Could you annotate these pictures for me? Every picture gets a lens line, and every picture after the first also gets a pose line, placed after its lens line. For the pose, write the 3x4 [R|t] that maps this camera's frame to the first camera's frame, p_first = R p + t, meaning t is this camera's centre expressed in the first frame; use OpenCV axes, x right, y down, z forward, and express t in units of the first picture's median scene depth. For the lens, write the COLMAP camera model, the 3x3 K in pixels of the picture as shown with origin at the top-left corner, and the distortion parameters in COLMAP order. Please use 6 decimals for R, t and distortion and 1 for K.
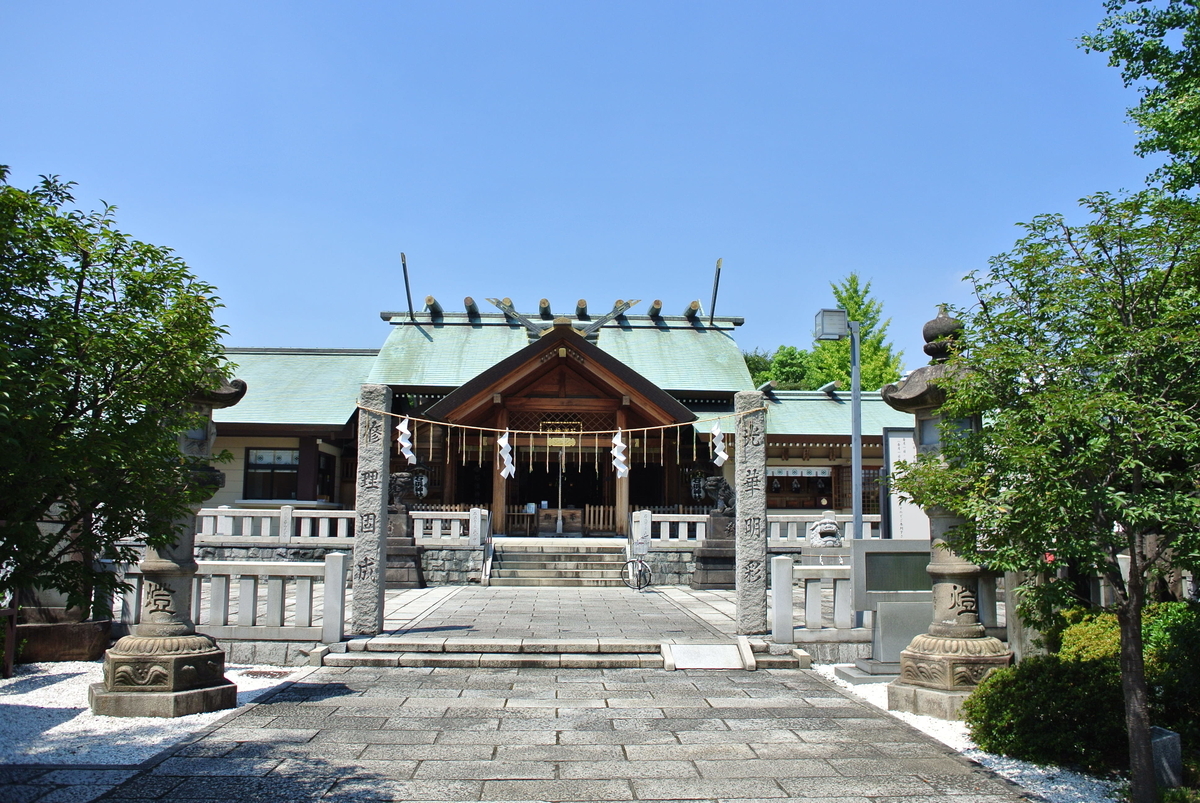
lens RADIAL K [[935.0, 0, 600.0], [0, 935.0, 401.5], [0, 0, 1]] dist [-0.030788, 0.004468]
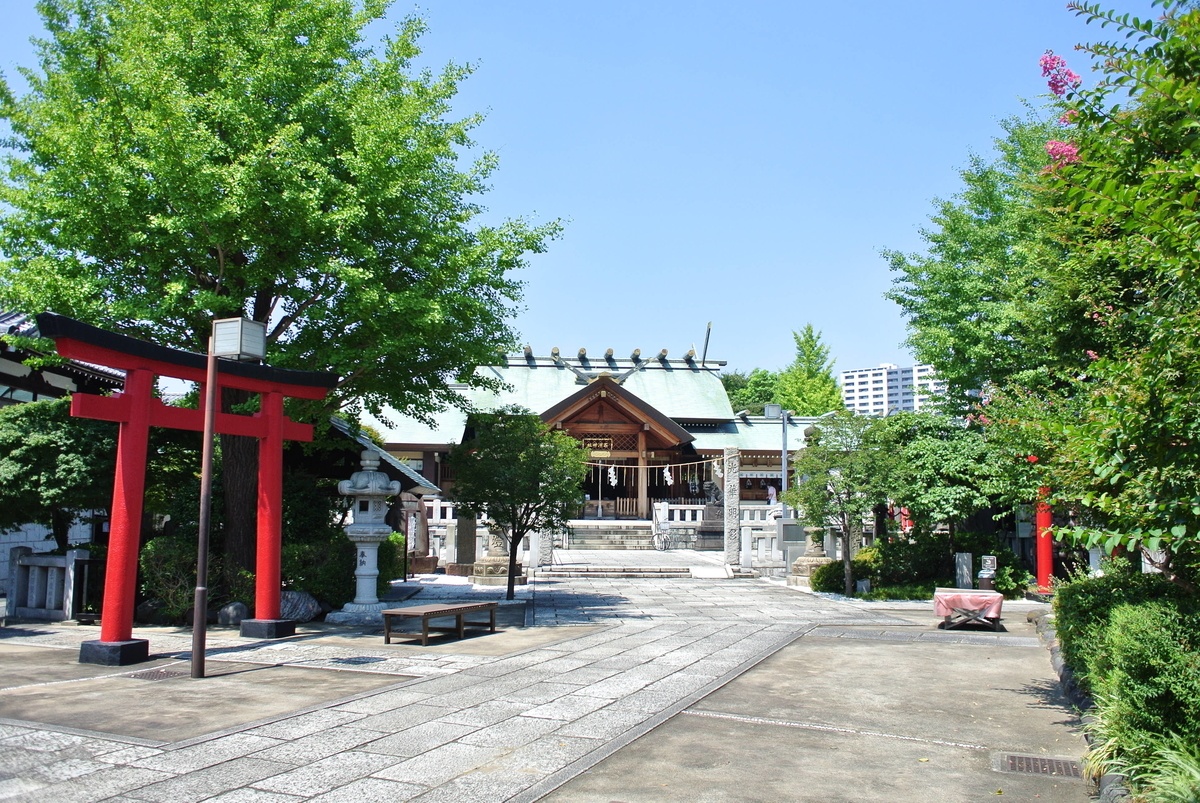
lens RADIAL K [[938.4, 0, 600.0], [0, 938.4, 401.5], [0, 0, 1]] dist [0.003002, -0.000228]
pose [[0.999752, 0.004206, 0.021891, -0.077761], [-0.004534, 0.999878, 0.014957, -0.062541], [-0.021826, -0.015053, 0.999648, -0.469485]]
